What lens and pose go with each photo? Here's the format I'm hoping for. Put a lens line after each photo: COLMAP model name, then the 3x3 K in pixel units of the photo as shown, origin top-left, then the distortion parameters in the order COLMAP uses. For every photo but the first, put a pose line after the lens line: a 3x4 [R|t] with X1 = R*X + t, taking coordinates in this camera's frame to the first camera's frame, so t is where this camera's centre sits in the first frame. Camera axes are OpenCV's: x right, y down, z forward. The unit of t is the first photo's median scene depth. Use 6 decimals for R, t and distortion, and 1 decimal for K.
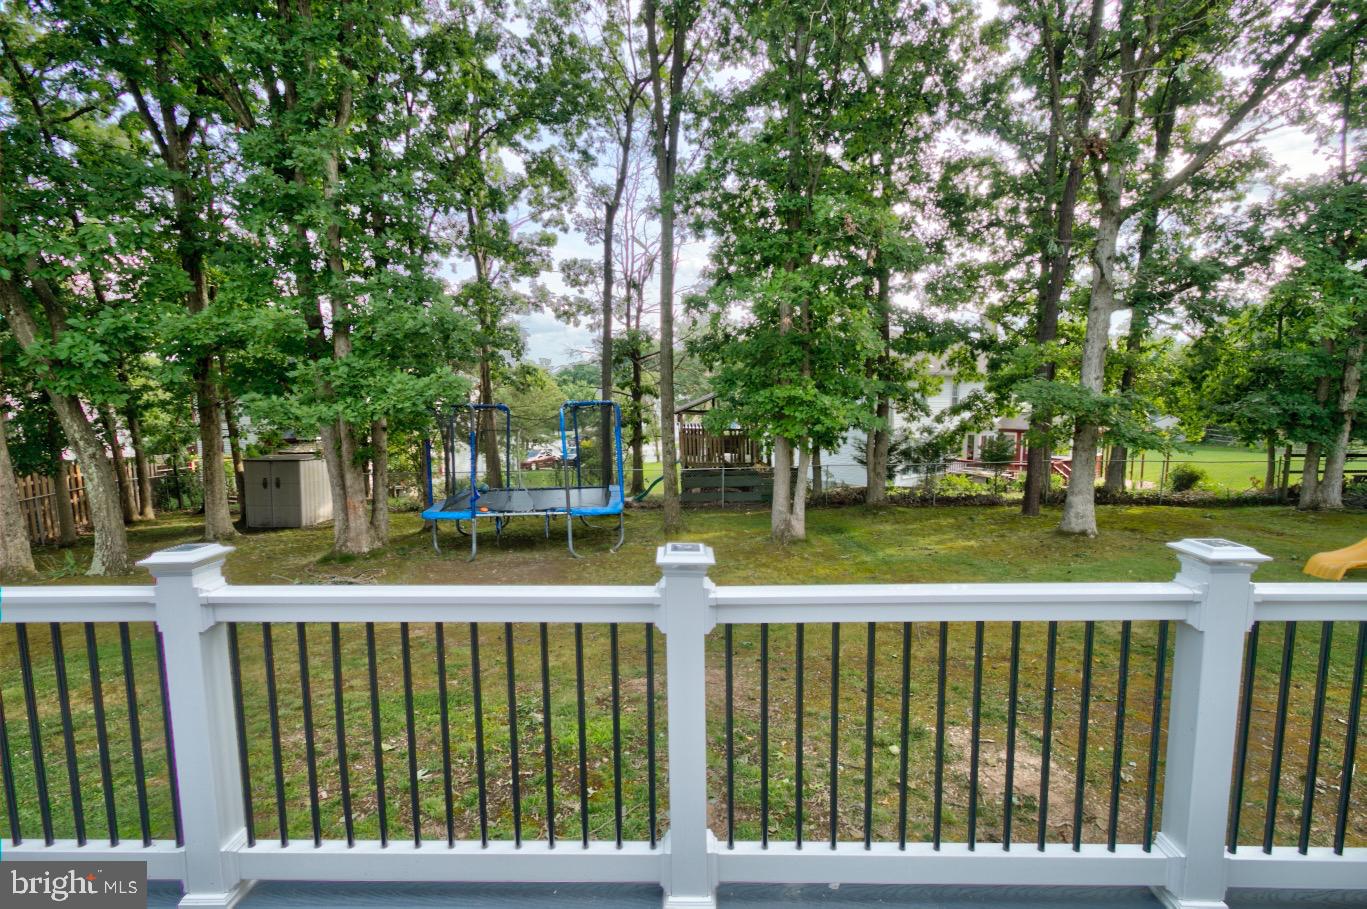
lens RADIAL K [[639.6, 0, 682.7], [0, 639.6, 452.1], [0, 0, 1]] dist [-0.001331, -0.000538]
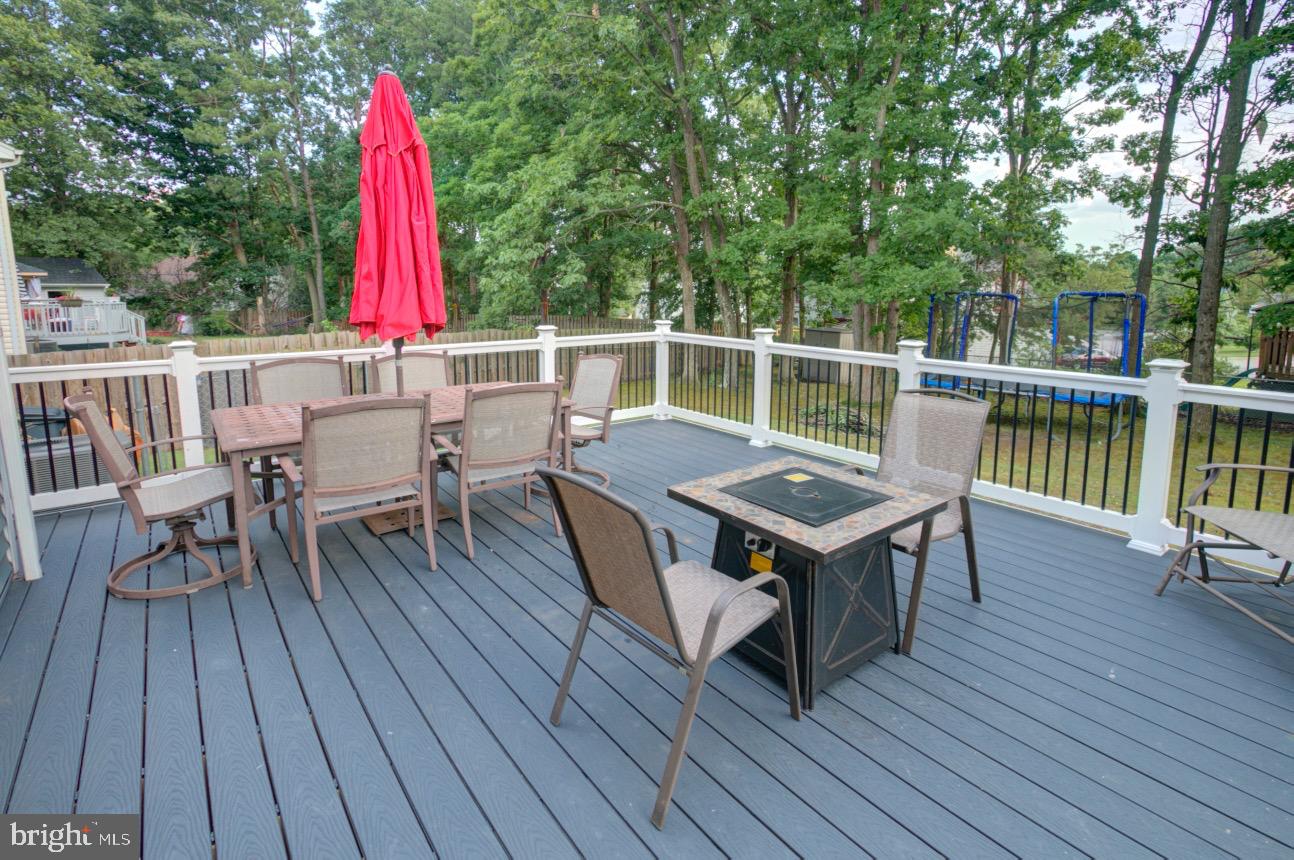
lens RADIAL K [[605.5, 0, 646.3], [0, 605.5, 427.7], [0, 0, 1]] dist [-0.001331, -0.000538]
pose [[0.643733, 0.190195, -0.741238, 0.135240], [-0.081999, 0.980189, 0.180295, 0.015347], [0.760845, -0.055281, 0.646575, -0.164170]]
